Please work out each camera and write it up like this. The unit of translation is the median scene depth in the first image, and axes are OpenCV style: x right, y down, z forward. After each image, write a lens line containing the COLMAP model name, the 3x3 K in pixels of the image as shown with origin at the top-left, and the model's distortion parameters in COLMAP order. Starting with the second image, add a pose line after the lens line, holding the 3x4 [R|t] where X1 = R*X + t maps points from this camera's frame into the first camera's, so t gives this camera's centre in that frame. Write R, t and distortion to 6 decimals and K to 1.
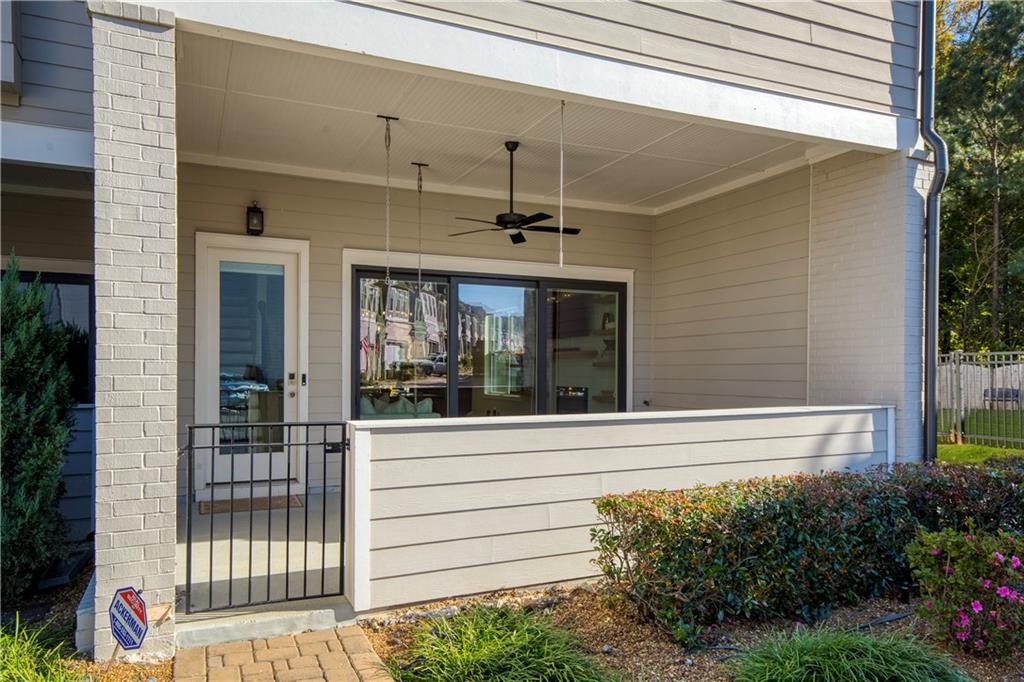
lens RADIAL K [[738.7, 0, 501.8], [0, 738.7, 340.1], [0, 0, 1]] dist [0.002394, 0.000692]
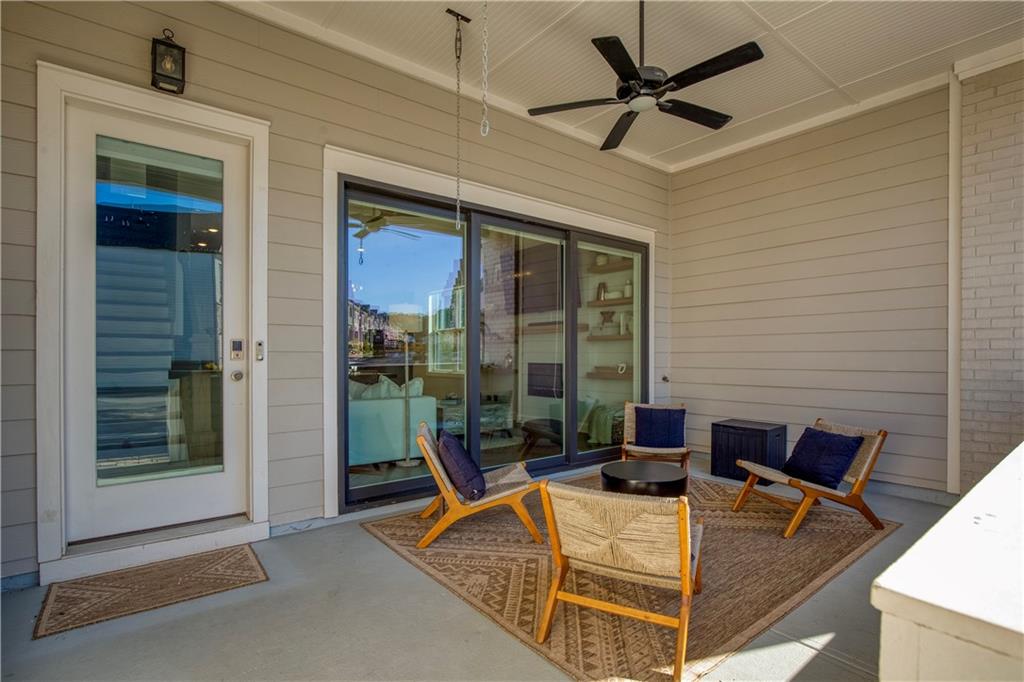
lens RADIAL K [[497.4, 0, 505.8], [0, 497.4, 340.4], [0, 0, 1]] dist [-0.025724, 0.003357]
pose [[0.966529, 0.002983, 0.256540, -0.177423], [-0.006279, 0.999908, 0.012031, 0.038420], [-0.256481, -0.013239, 0.966459, 0.562200]]
